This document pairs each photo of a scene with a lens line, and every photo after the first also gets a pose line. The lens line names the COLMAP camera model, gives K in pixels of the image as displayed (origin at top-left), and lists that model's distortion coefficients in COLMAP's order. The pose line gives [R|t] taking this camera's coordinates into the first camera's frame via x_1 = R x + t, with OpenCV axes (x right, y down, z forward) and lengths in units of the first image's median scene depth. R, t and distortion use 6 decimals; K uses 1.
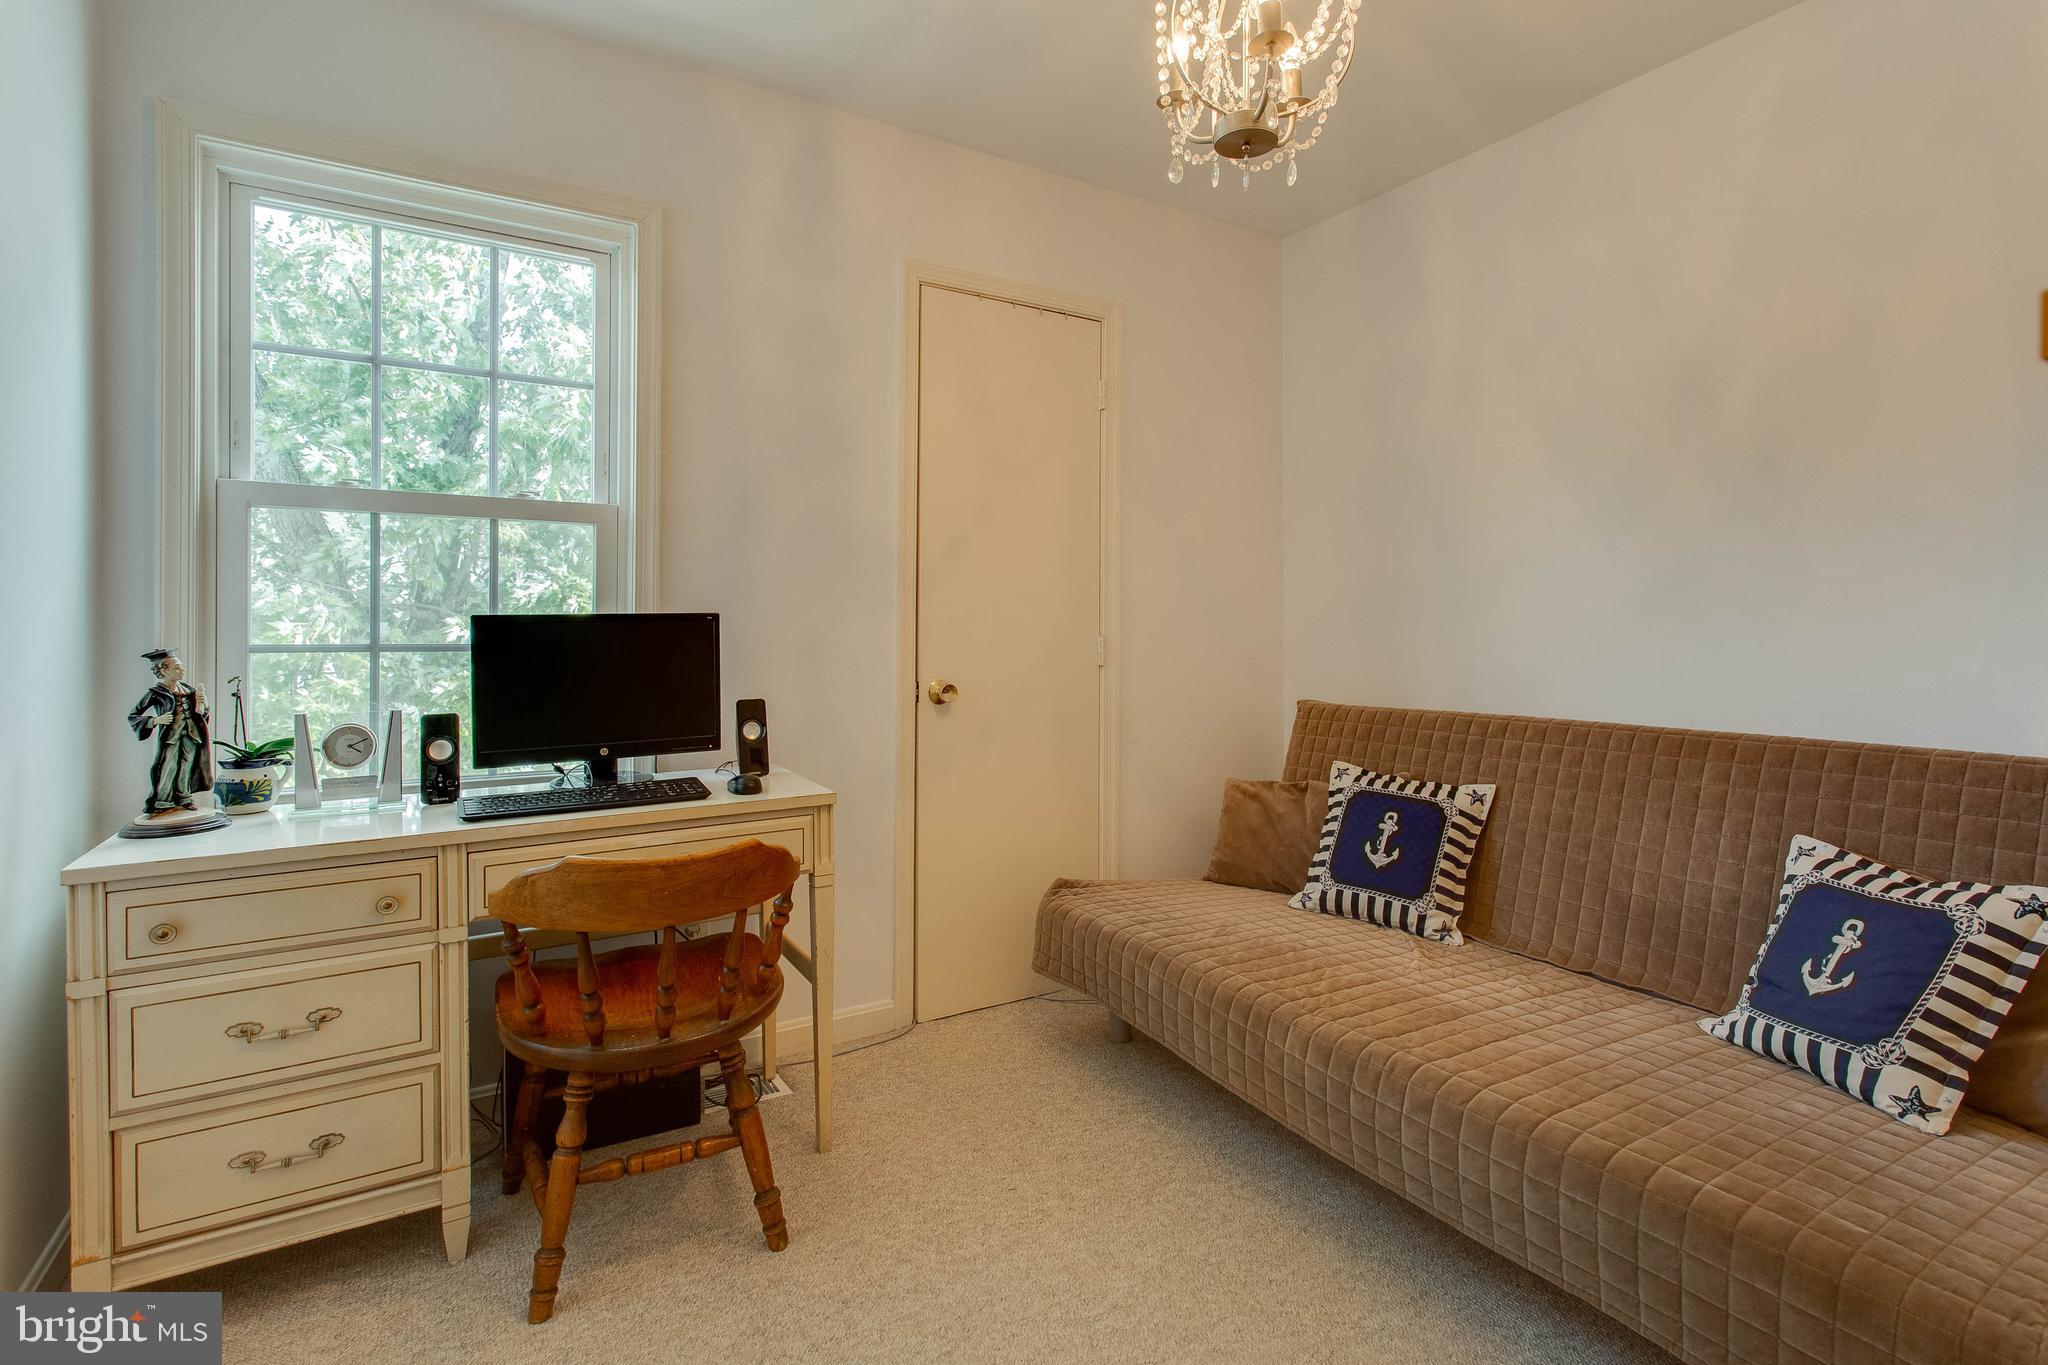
lens RADIAL K [[983.8, 0, 1023.3], [0, 983.8, 622.4], [0, 0, 1]] dist [0.002118, 0.000701]
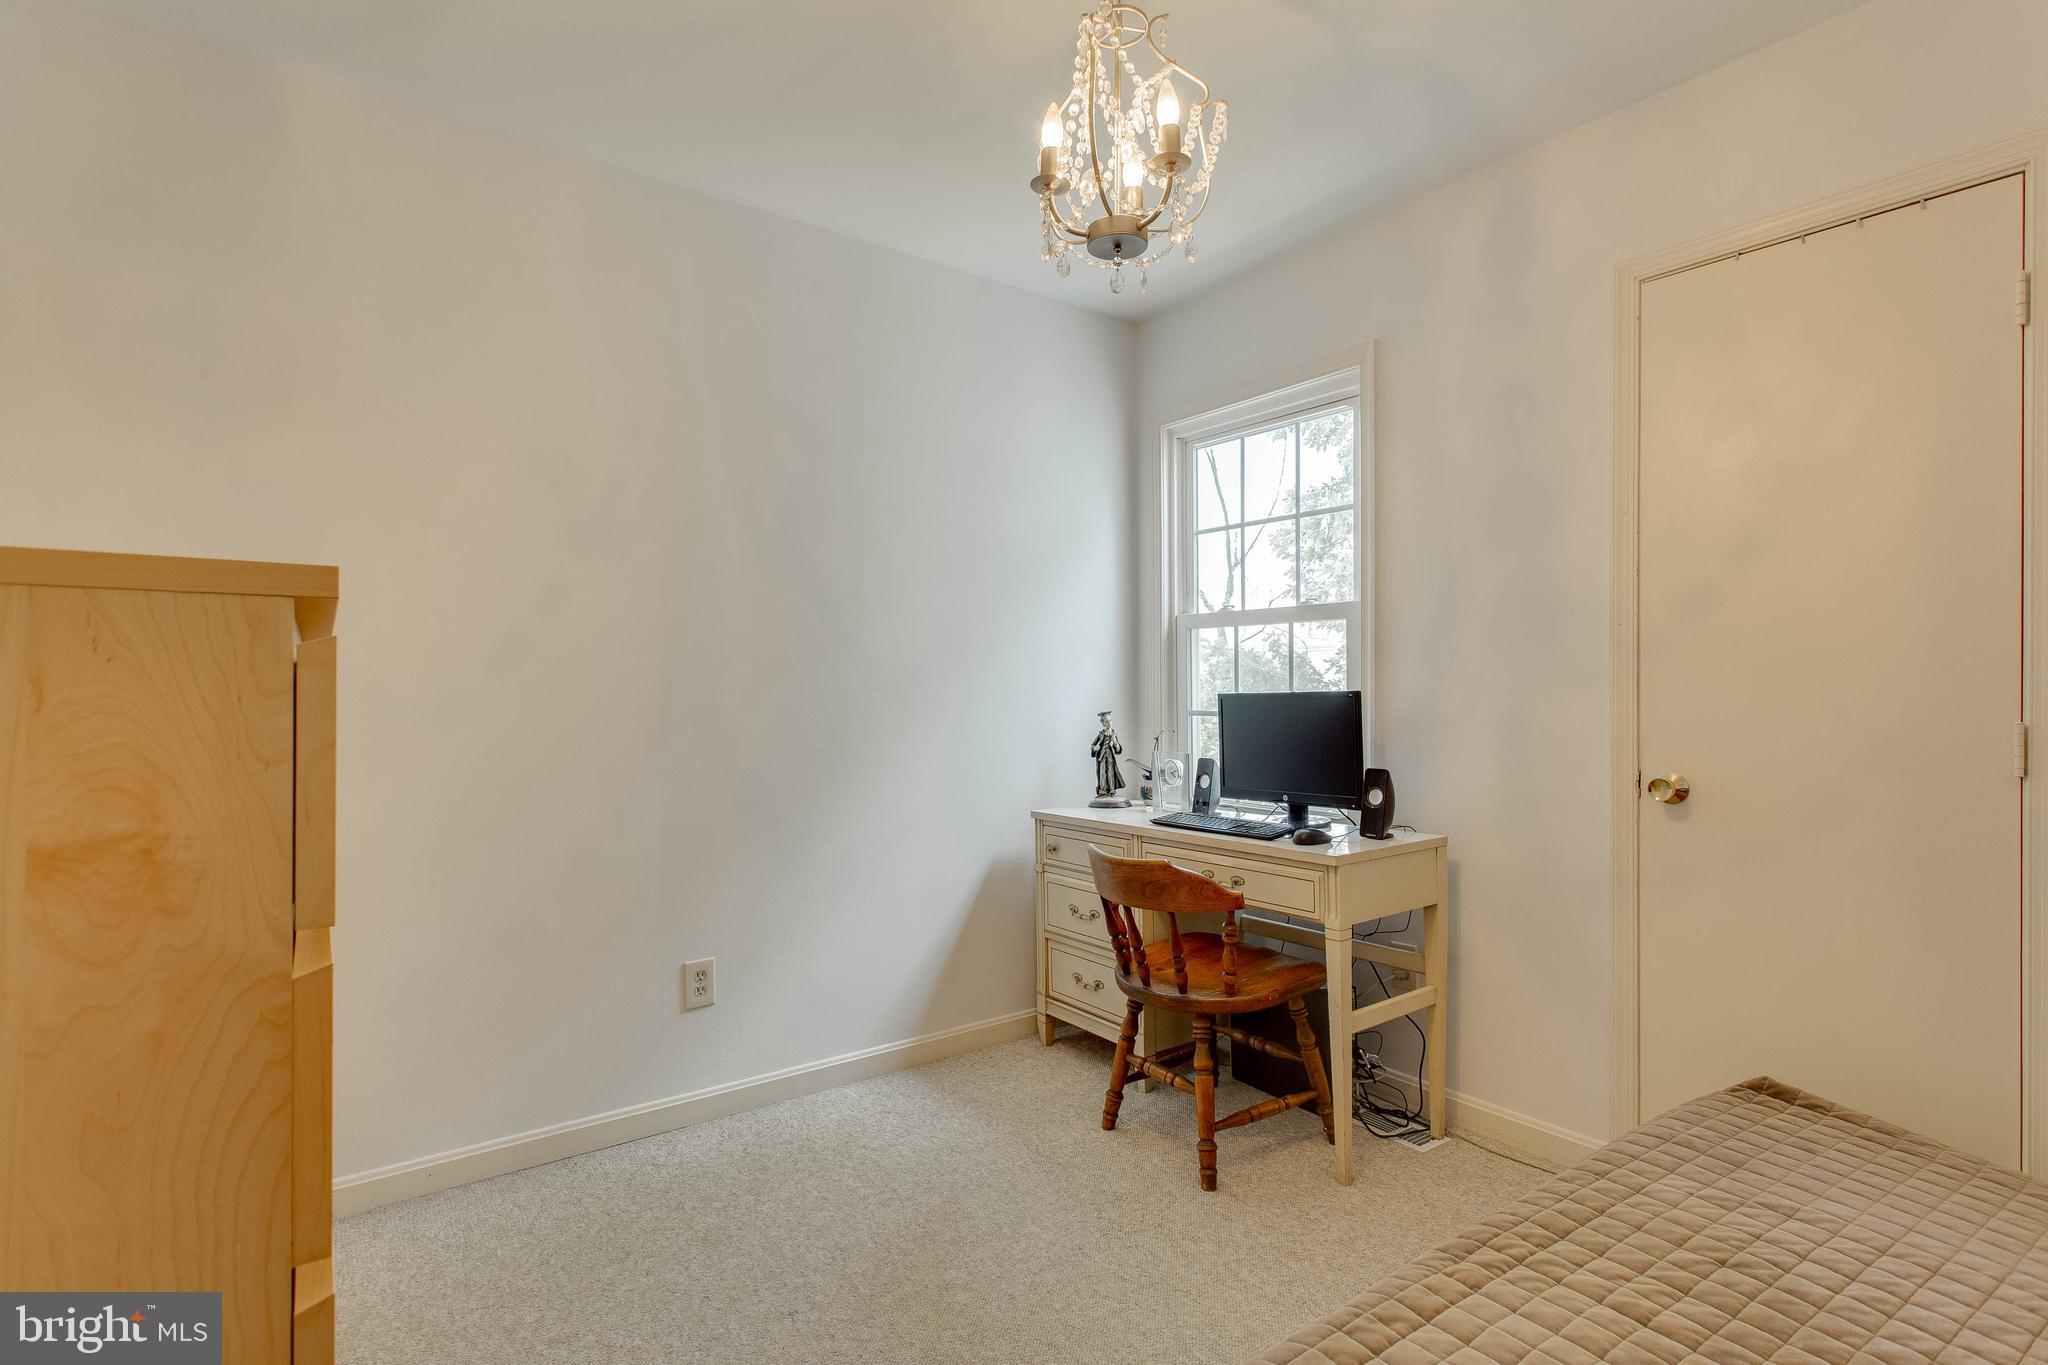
lens RADIAL K [[983.8, 0, 1027.2], [0, 983.8, 684.7], [0, 0, 1]] dist [0.002118, 0.000701]
pose [[0.100504, -0.005937, -0.994919, 0.902052], [0.003816, 0.999977, -0.005581, -0.013717], [0.994929, -0.003236, 0.100524, 0.571535]]
